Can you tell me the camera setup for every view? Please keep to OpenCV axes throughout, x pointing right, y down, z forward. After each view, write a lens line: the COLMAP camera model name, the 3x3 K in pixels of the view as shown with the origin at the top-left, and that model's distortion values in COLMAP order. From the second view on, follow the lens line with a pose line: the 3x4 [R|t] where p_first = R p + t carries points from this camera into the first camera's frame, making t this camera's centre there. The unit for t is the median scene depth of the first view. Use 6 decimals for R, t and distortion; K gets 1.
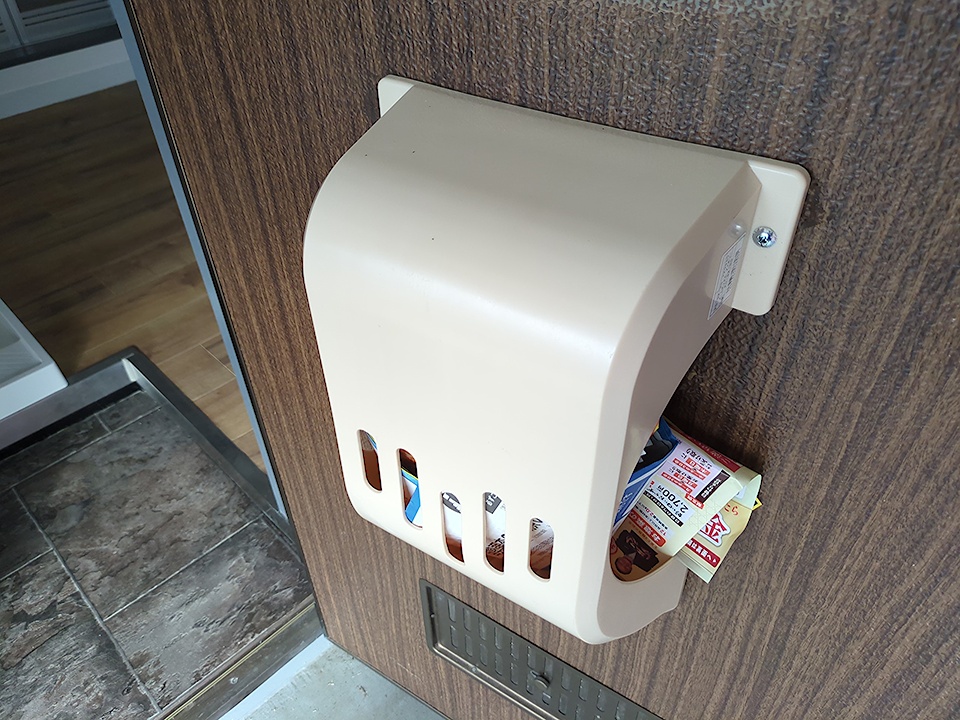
lens RADIAL K [[723.7, 0, 466.3], [0, 723.7, 359.7], [0, 0, 1]] dist [0.034329, -0.035286]
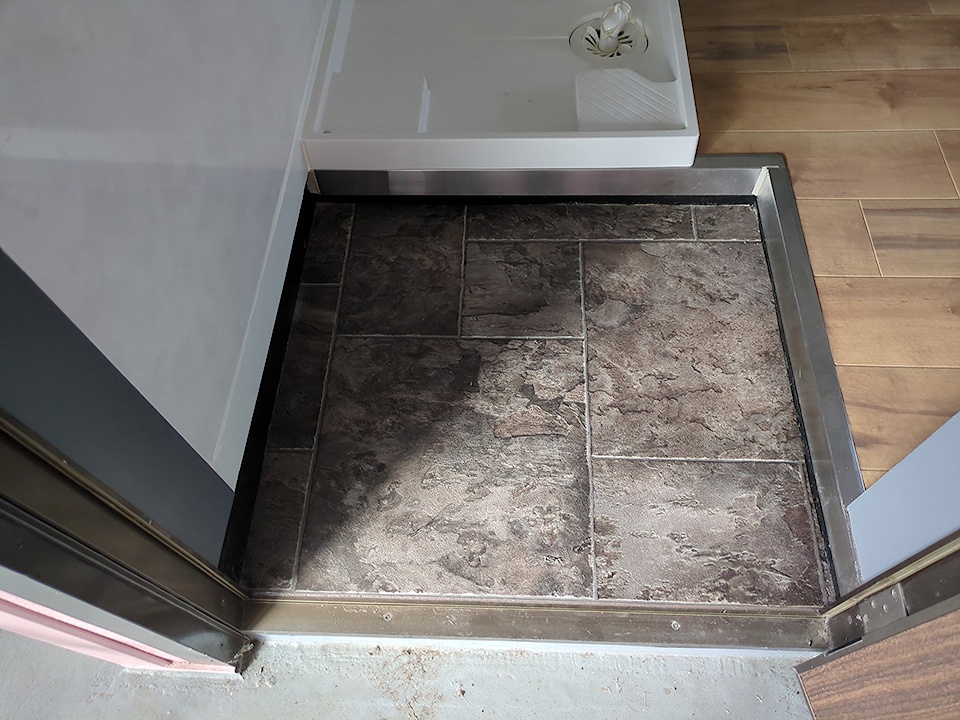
lens RADIAL K [[723.7, 0, 479.0], [0, 723.7, 359.7], [0, 0, 1]] dist [0.034329, -0.035286]
pose [[0.685129, 0.623730, -0.376243, -0.302974], [-0.455658, 0.769963, 0.446692, -0.058399], [0.568308, -0.134604, 0.811732, 0.199984]]
